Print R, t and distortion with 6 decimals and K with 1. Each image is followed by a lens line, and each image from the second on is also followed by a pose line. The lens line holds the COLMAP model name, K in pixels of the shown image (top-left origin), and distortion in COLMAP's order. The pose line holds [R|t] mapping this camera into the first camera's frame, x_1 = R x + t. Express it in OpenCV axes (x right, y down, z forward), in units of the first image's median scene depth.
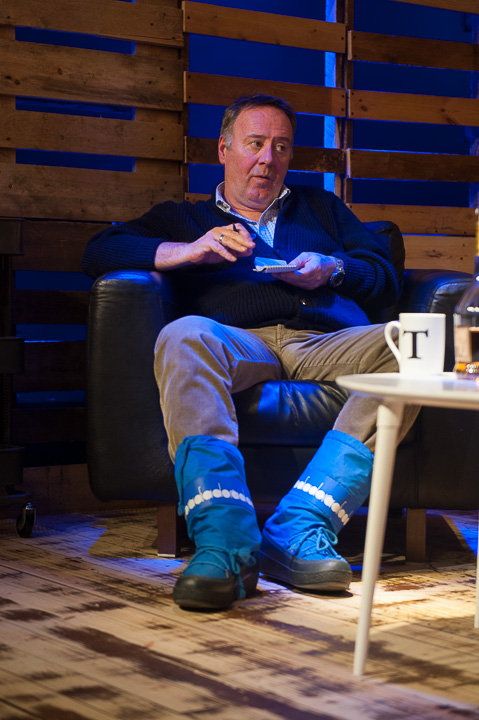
lens RADIAL K [[1491.0, 0, 237.5], [0, 1491.0, 361.9], [0, 0, 1]] dist [0.092954, 0.000000]
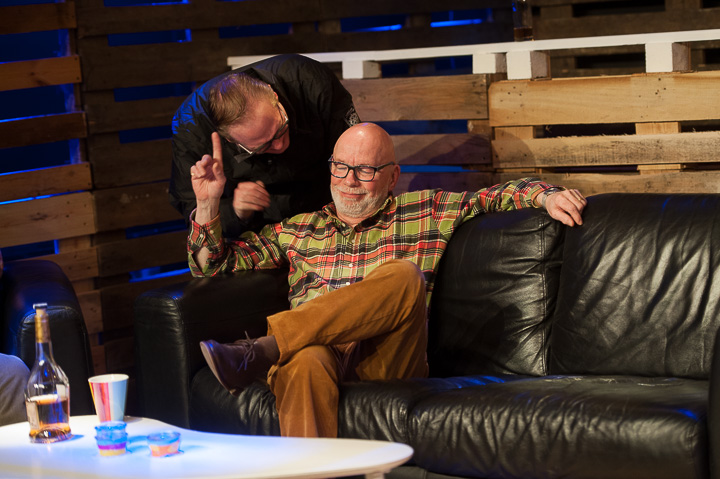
lens RADIAL K [[1949.9, 0, 365.1], [0, 1949.9, 237.2], [0, 0, 1]] dist [0.232847, 0.000000]
pose [[0.963251, -0.102370, 0.248331, 0.015151], [0.088535, 0.993865, 0.066286, -0.147313], [-0.253593, -0.041864, 0.966405, -0.394171]]
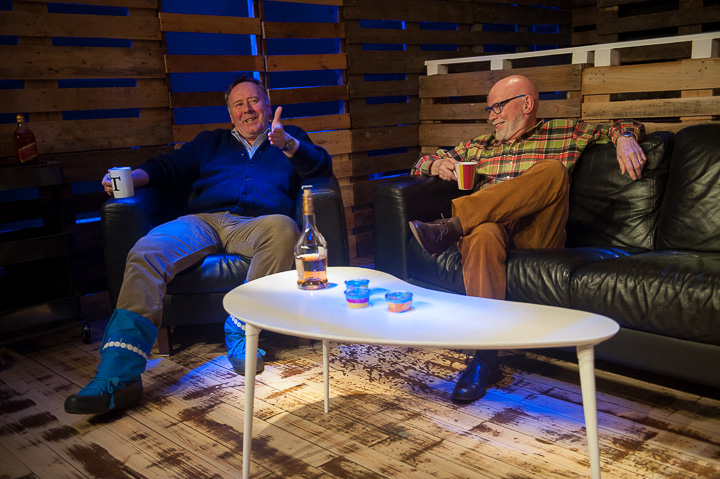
lens RADIAL K [[707.3, 0, 362.3], [0, 707.3, 242.3], [0, 0, 1]] dist [0.055169, 0.000000]
pose [[0.989376, -0.081701, 0.120250, 0.076374], [0.062450, 0.985788, 0.155955, -0.096709], [-0.131282, -0.146789, 0.980417, 0.130513]]
